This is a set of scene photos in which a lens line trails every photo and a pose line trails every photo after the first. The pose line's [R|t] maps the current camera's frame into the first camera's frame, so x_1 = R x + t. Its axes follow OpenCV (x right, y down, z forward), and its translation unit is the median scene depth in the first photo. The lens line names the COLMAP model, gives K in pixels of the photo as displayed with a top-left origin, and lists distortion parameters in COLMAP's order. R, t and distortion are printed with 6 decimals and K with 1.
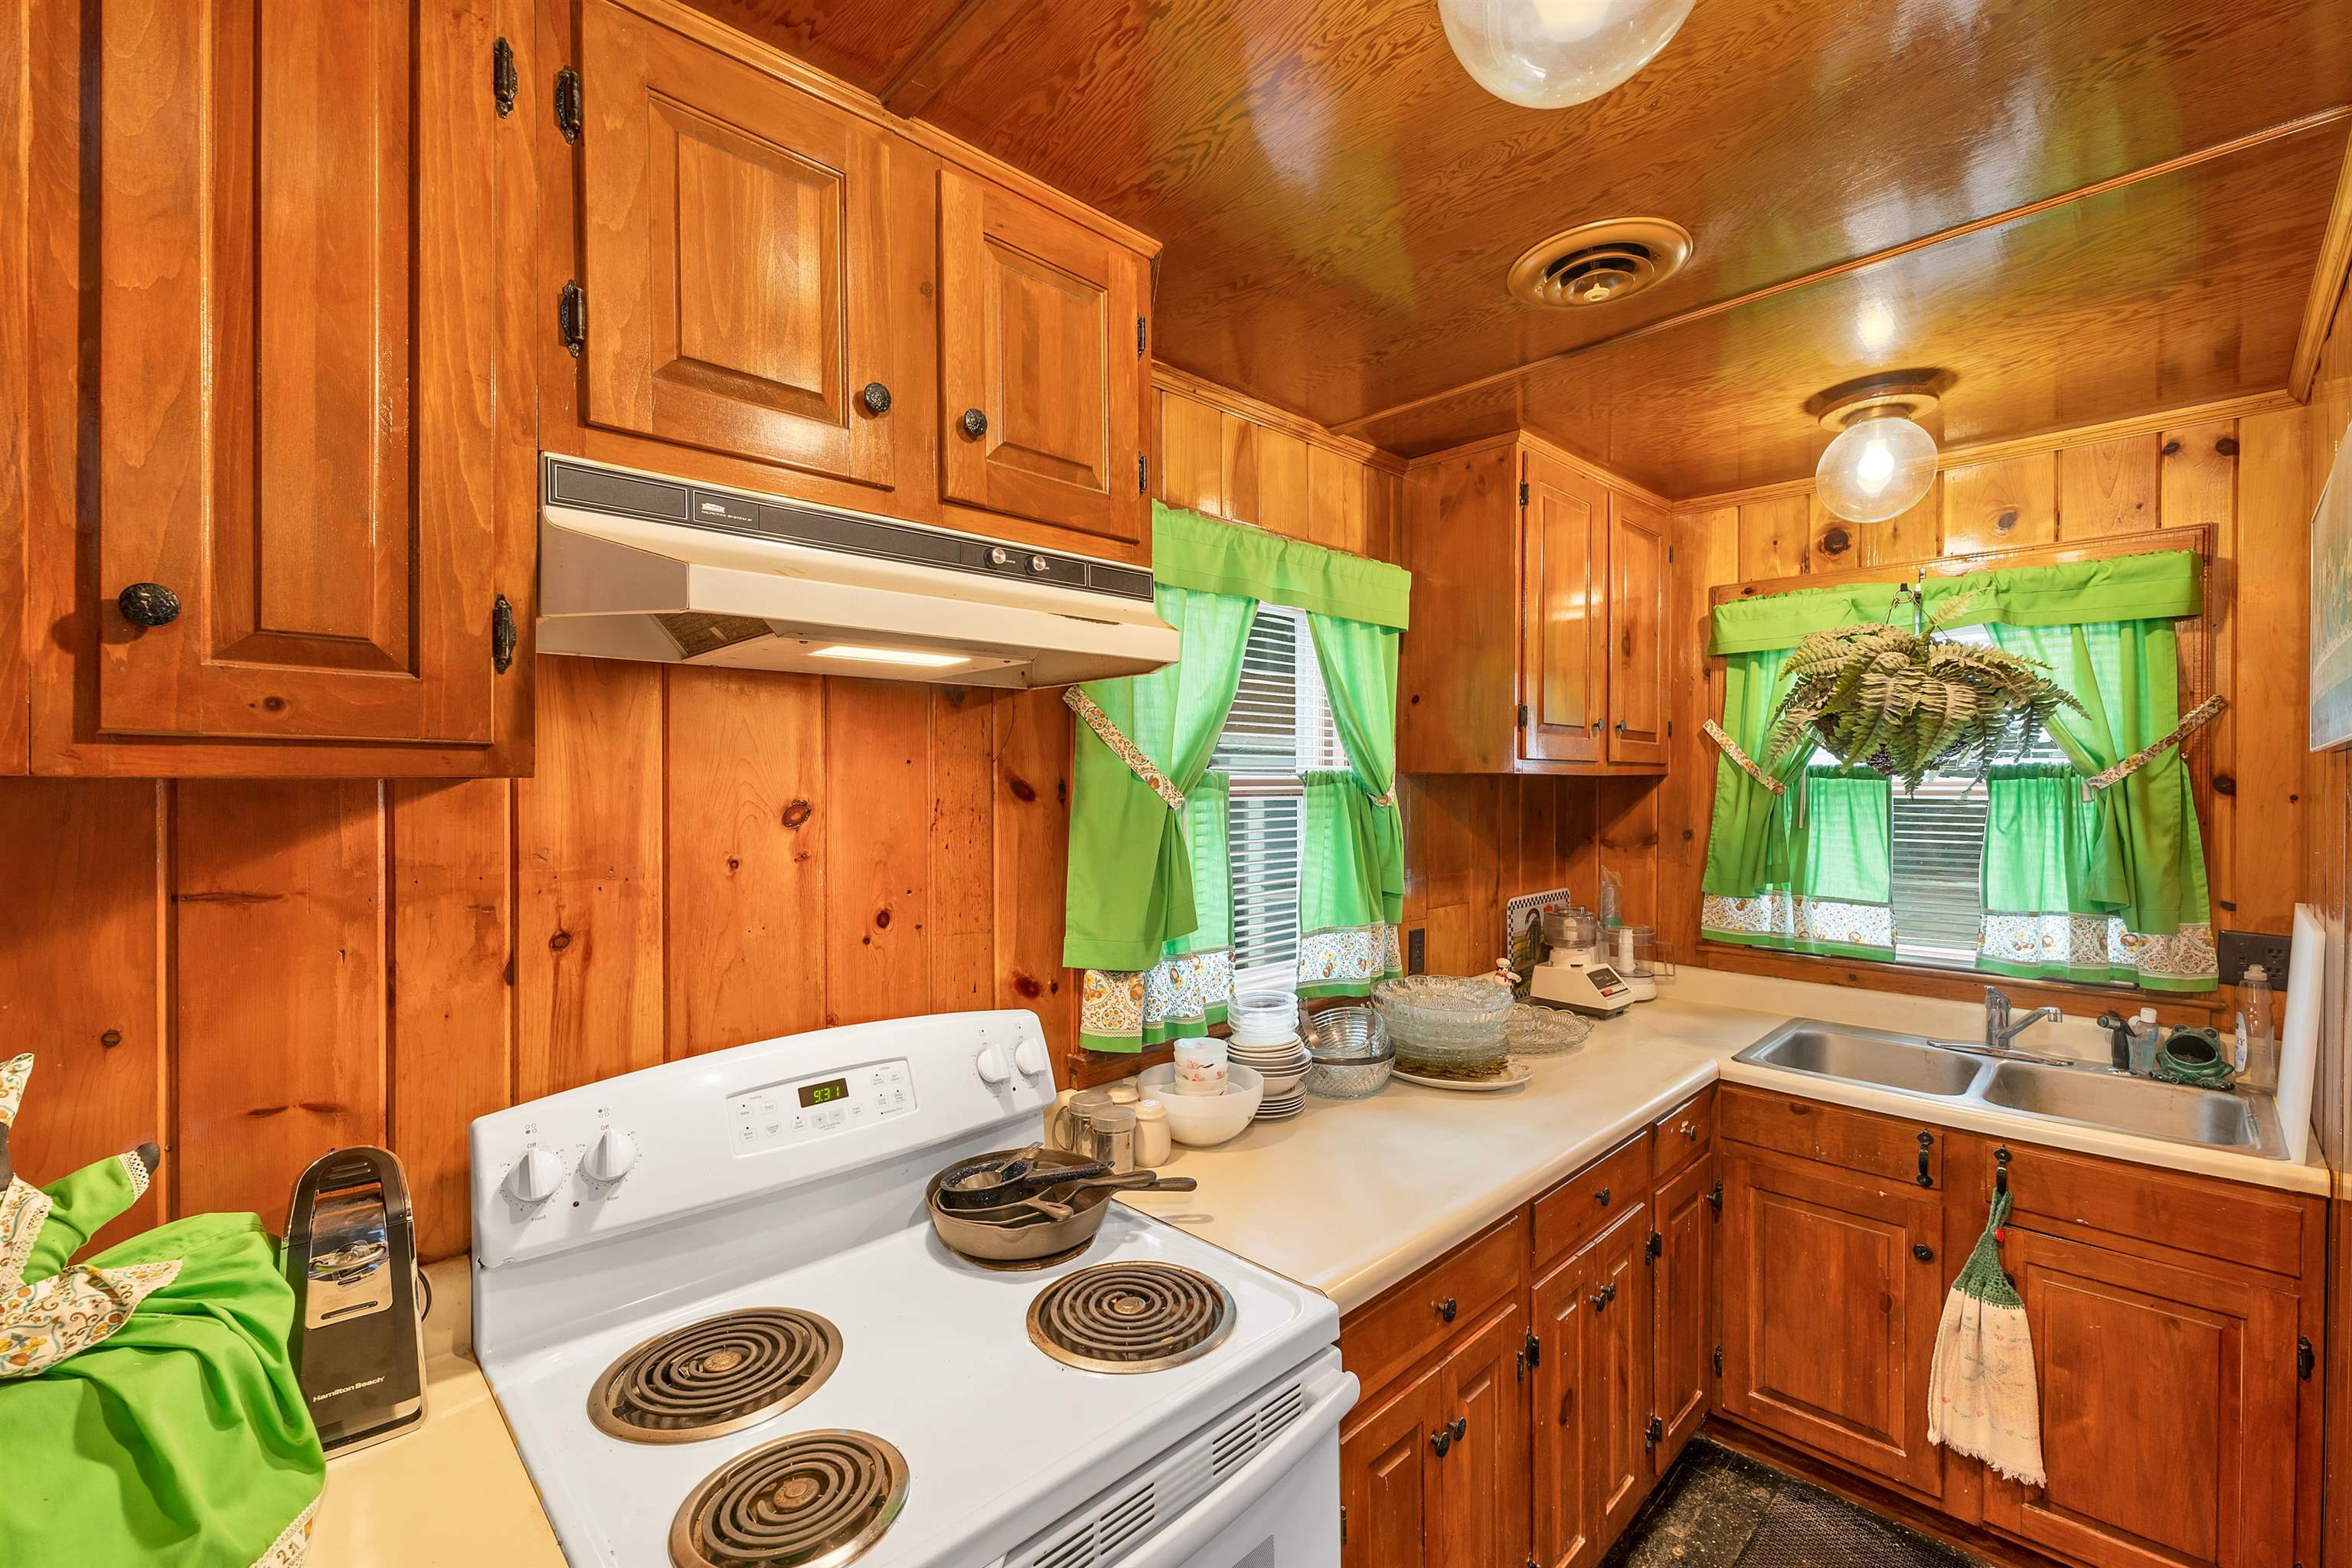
lens RADIAL K [[979.7, 0, 1173.7], [0, 979.7, 795.2], [0, 0, 1]] dist [-0.001297, -0.000238]
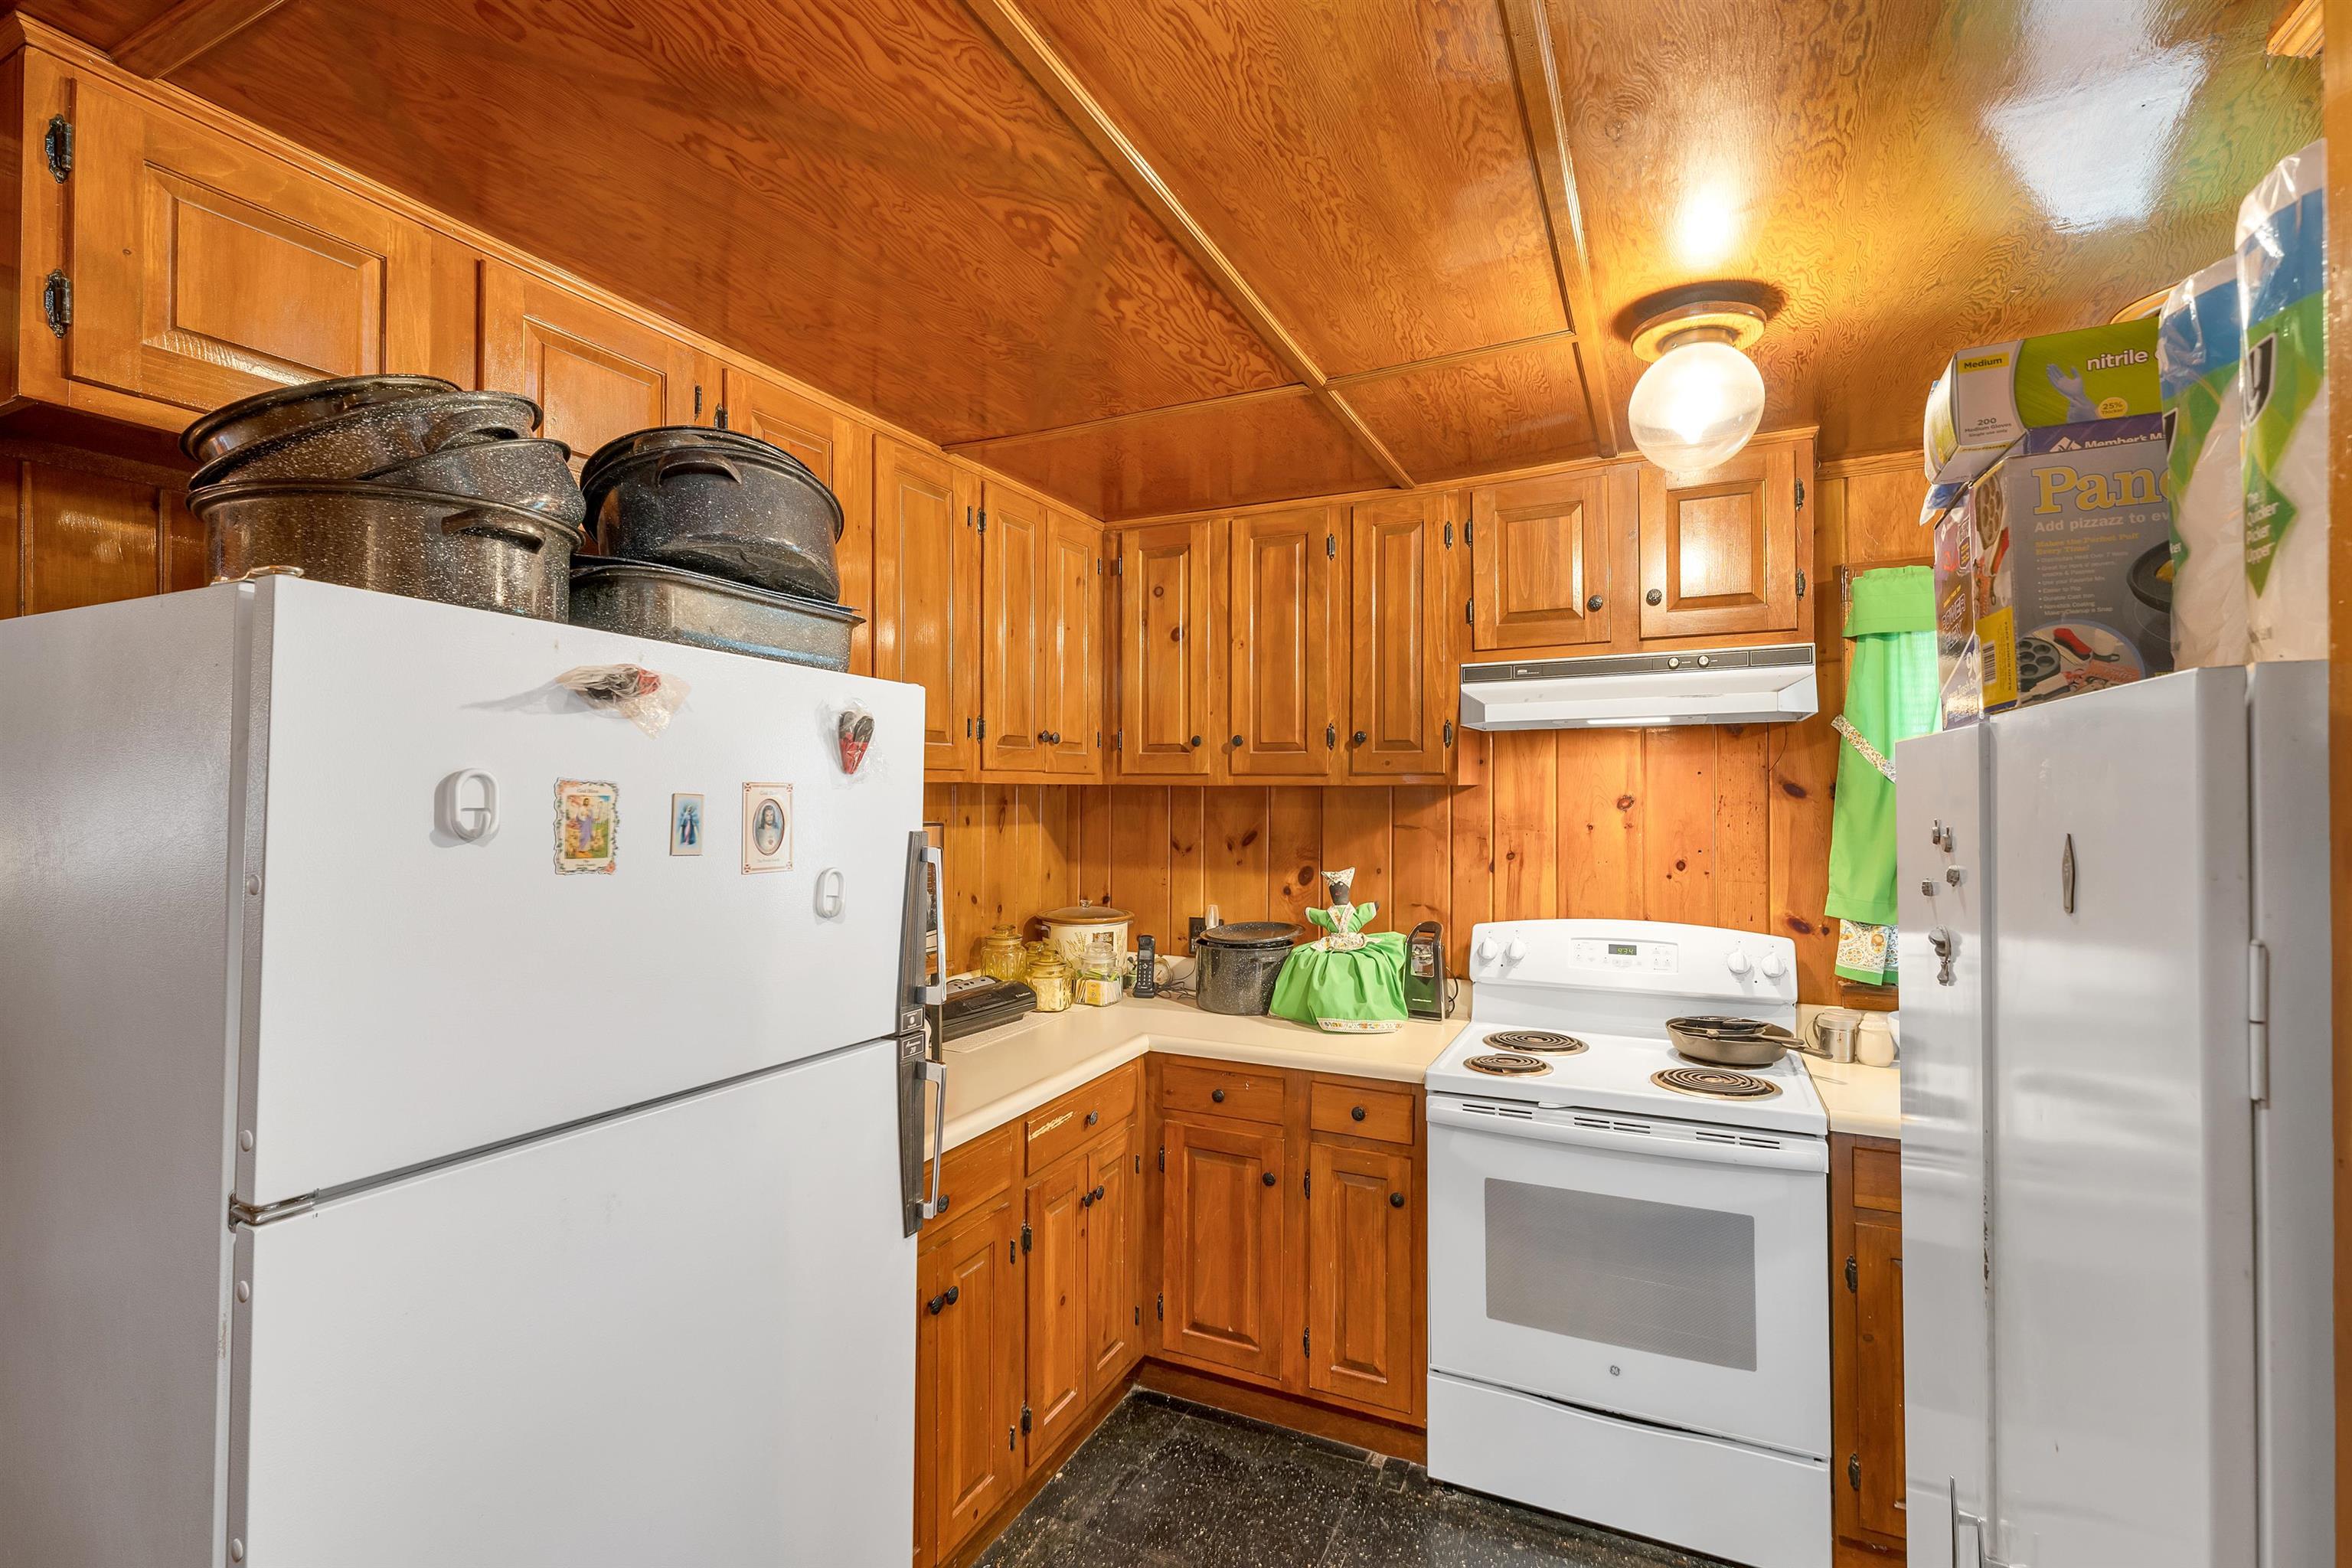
lens RADIAL K [[1053.9, 0, 1176.0], [0, 1053.9, 784.0], [0, 0, 1]] dist [-0.000265, -0.000184]
pose [[0.345890, -0.002512, -0.938272, 1.284428], [-0.005797, 0.999972, -0.004814, -0.001552], [0.938257, 0.007104, 0.345866, -0.527061]]
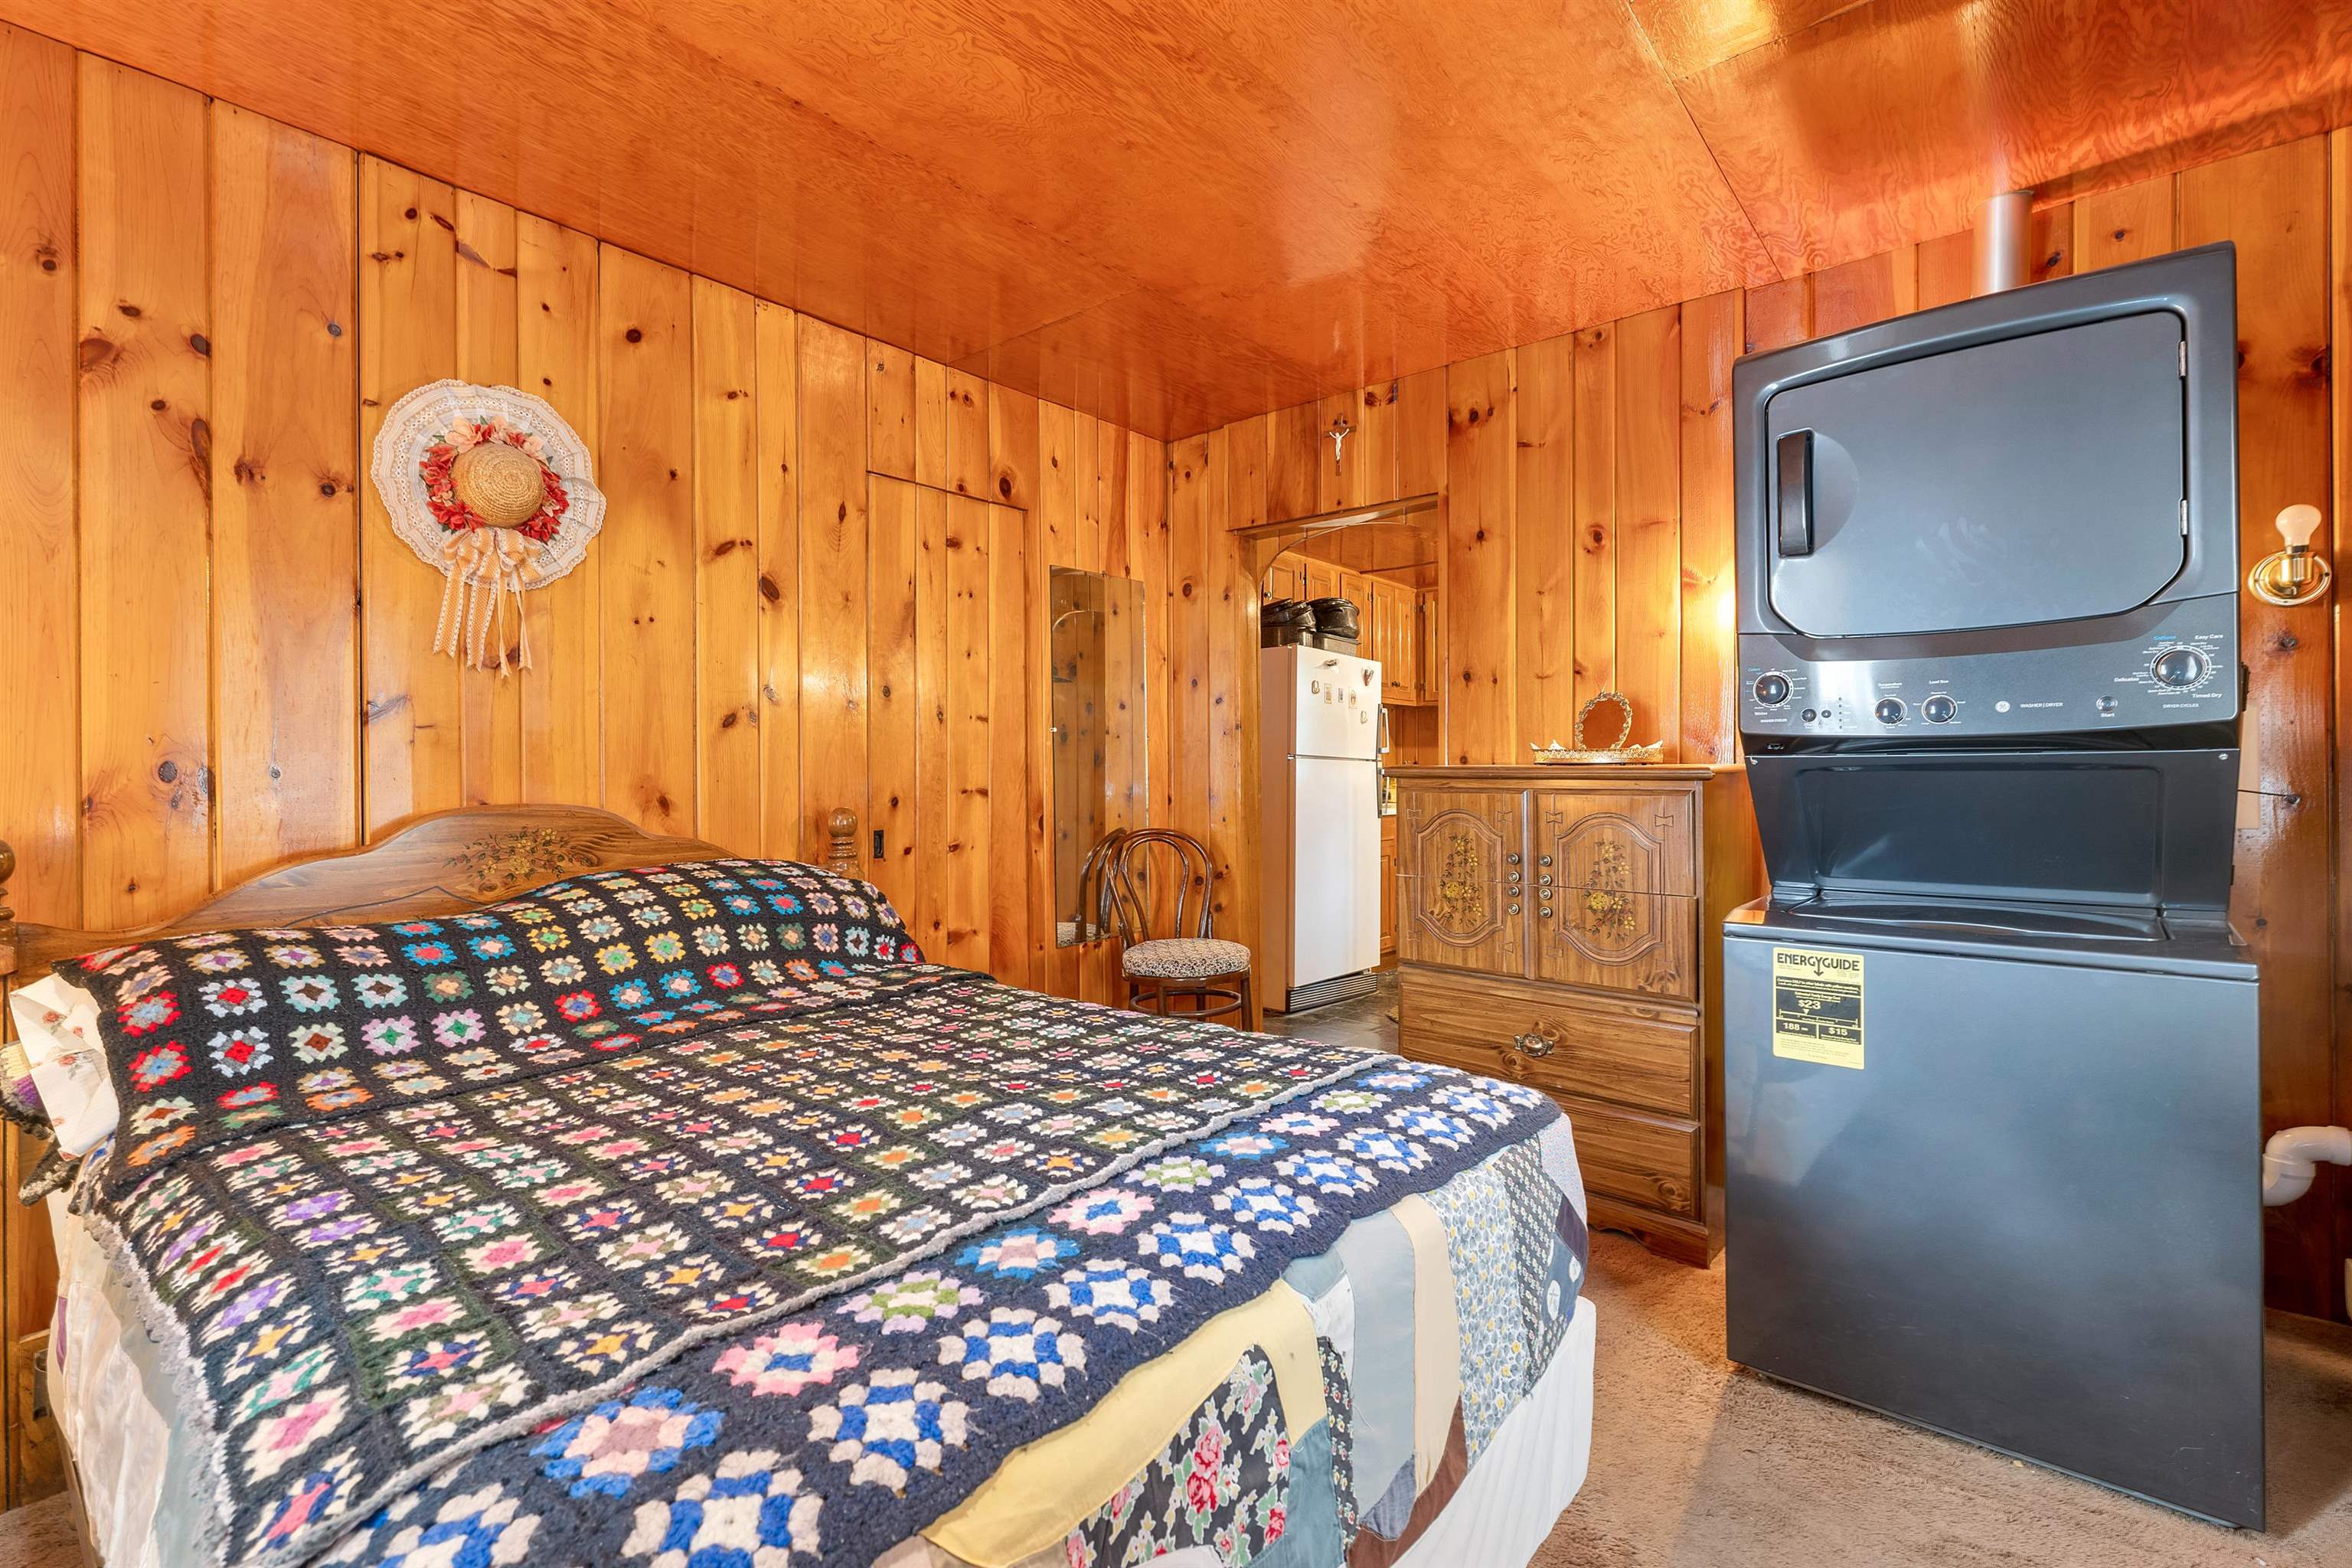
lens RADIAL K [[1064.0, 0, 1176.5], [0, 1064.0, 774.1], [0, 0, 1]] dist [0.000490, -0.000208]
pose [[0.123512, 0.002210, -0.992341, 3.988945], [-0.005157, 0.999985, 0.001585, 0.306445], [0.992330, 0.004922, 0.123522, -1.642716]]
